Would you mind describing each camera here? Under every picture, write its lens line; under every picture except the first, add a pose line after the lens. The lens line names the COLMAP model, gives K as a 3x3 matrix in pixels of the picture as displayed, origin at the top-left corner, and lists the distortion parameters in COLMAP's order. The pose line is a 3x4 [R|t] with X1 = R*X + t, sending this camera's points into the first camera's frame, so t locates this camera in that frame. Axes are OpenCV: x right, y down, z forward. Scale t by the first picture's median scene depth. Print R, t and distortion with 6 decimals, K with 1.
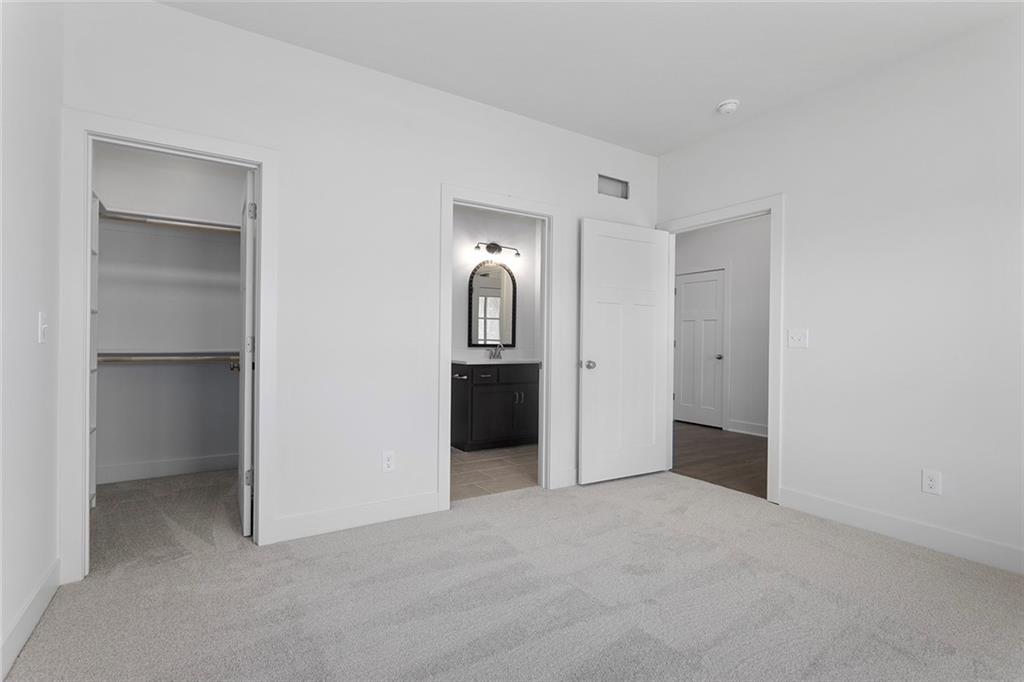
lens RADIAL K [[498.2, 0, 511.1], [0, 498.2, 337.4], [0, 0, 1]] dist [0.004657, 0.000323]
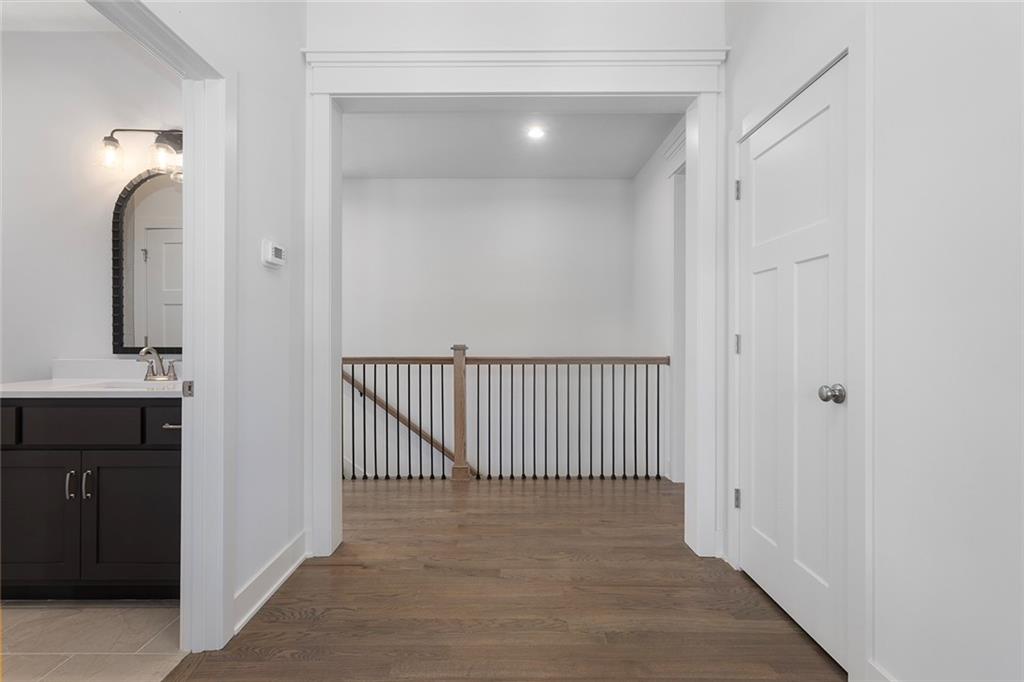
lens RADIAL K [[498.2, 0, 514.9], [0, 498.2, 332.5], [0, 0, 1]] dist [0.004657, 0.000323]
pose [[0.840414, -0.018833, -0.541617, 0.486512], [0.008045, 0.999719, -0.022279, 0.012984], [0.541885, 0.014366, 0.840330, 0.798494]]
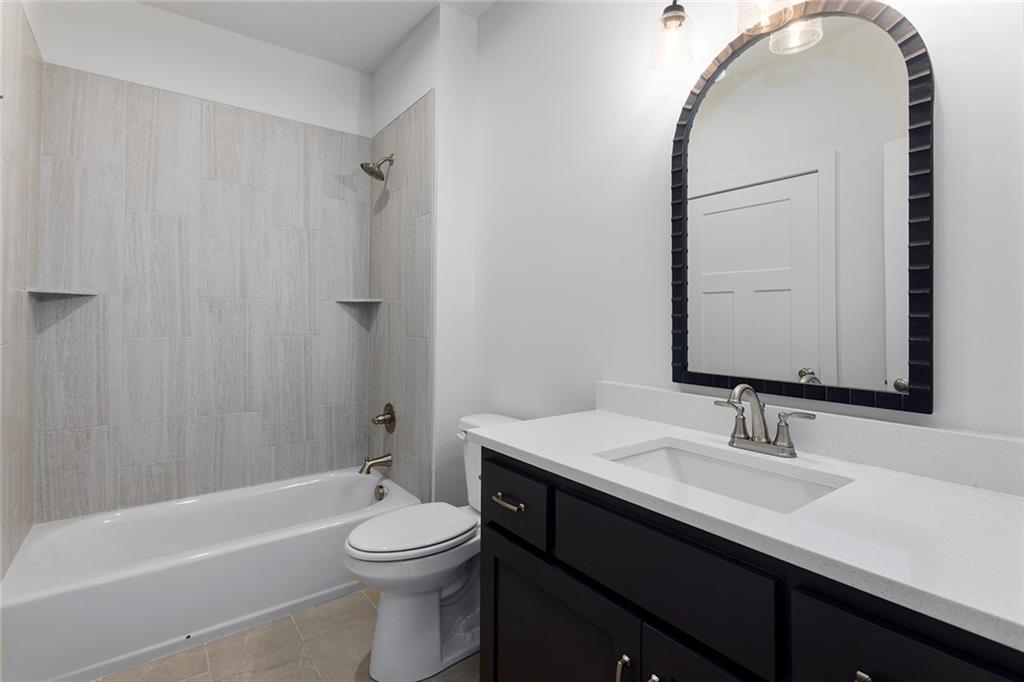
lens RADIAL K [[498.2, 0, 510.1], [0, 498.2, 316.9], [0, 0, 1]] dist [0.004657, 0.000323]
pose [[0.081670, -0.016410, -0.996524, 0.181010], [-0.016305, 0.999709, -0.017799, -0.009690], [0.996526, 0.017702, 0.081378, 0.876800]]
